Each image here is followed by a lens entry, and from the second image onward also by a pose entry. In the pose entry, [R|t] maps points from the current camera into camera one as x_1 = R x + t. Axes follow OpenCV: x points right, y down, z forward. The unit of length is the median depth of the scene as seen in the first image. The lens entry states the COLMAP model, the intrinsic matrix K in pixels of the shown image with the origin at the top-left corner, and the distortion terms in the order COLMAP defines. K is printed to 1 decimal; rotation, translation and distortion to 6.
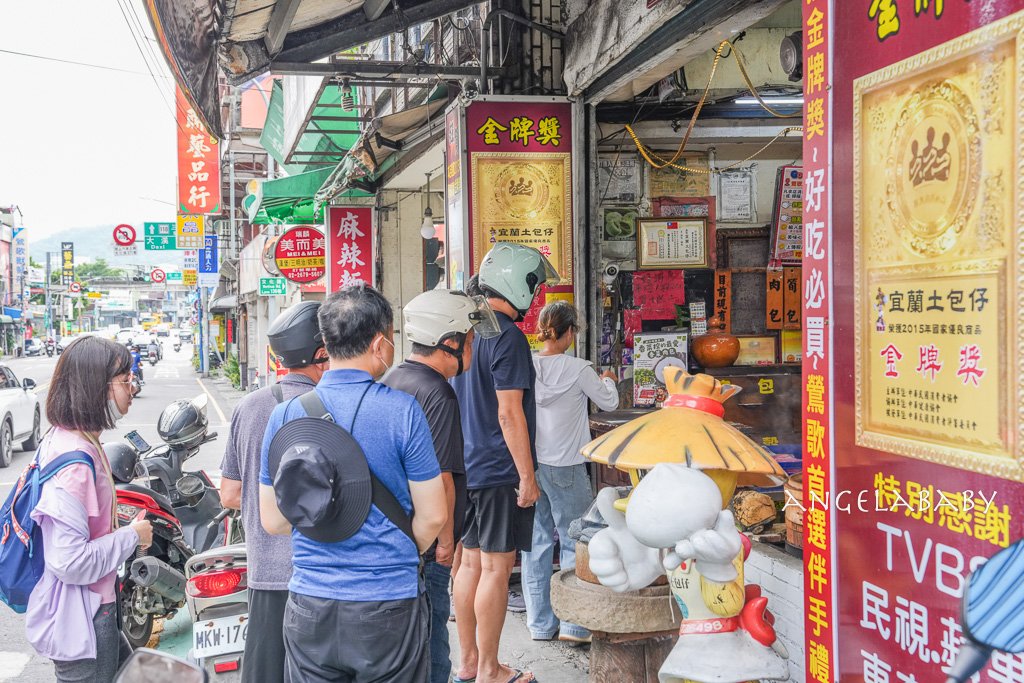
lens RADIAL K [[1173.8, 0, 518.2], [0, 1173.8, 343.1], [0, 0, 1]] dist [0.114552, 0.000000]
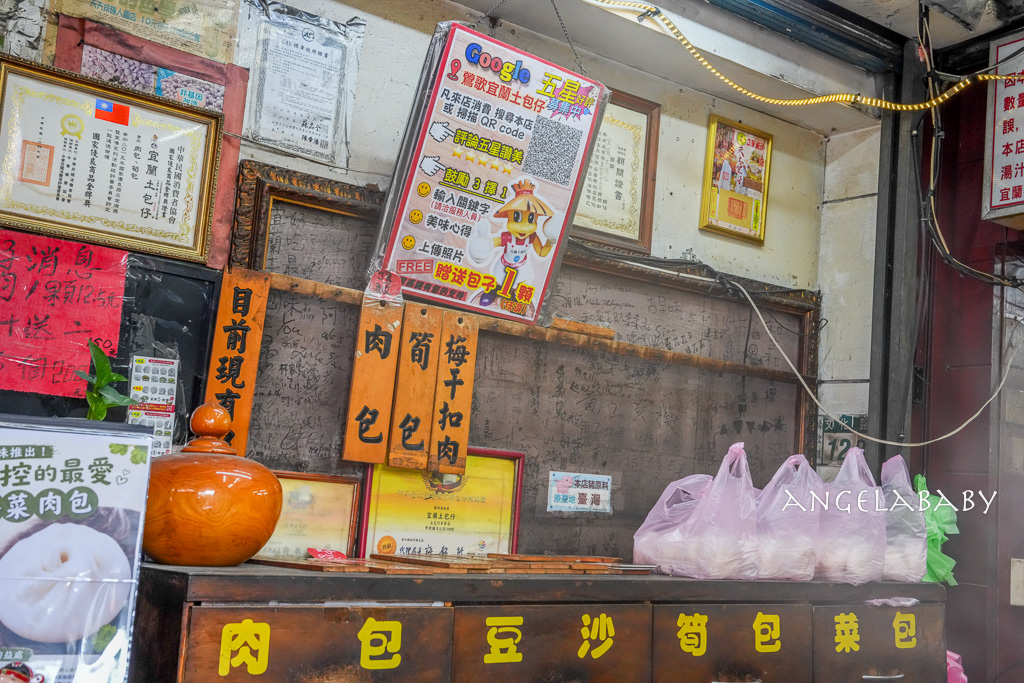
lens RADIAL K [[1144.5, 0, 512.3], [0, 1144.5, 345.6], [0, 0, 1]] dist [0.083546, 0.000000]
pose [[0.837030, 0.162815, 0.522372, 0.066448], [-0.091193, 0.982860, -0.160216, 0.005122], [-0.539504, 0.086469, 0.837531, 0.677994]]
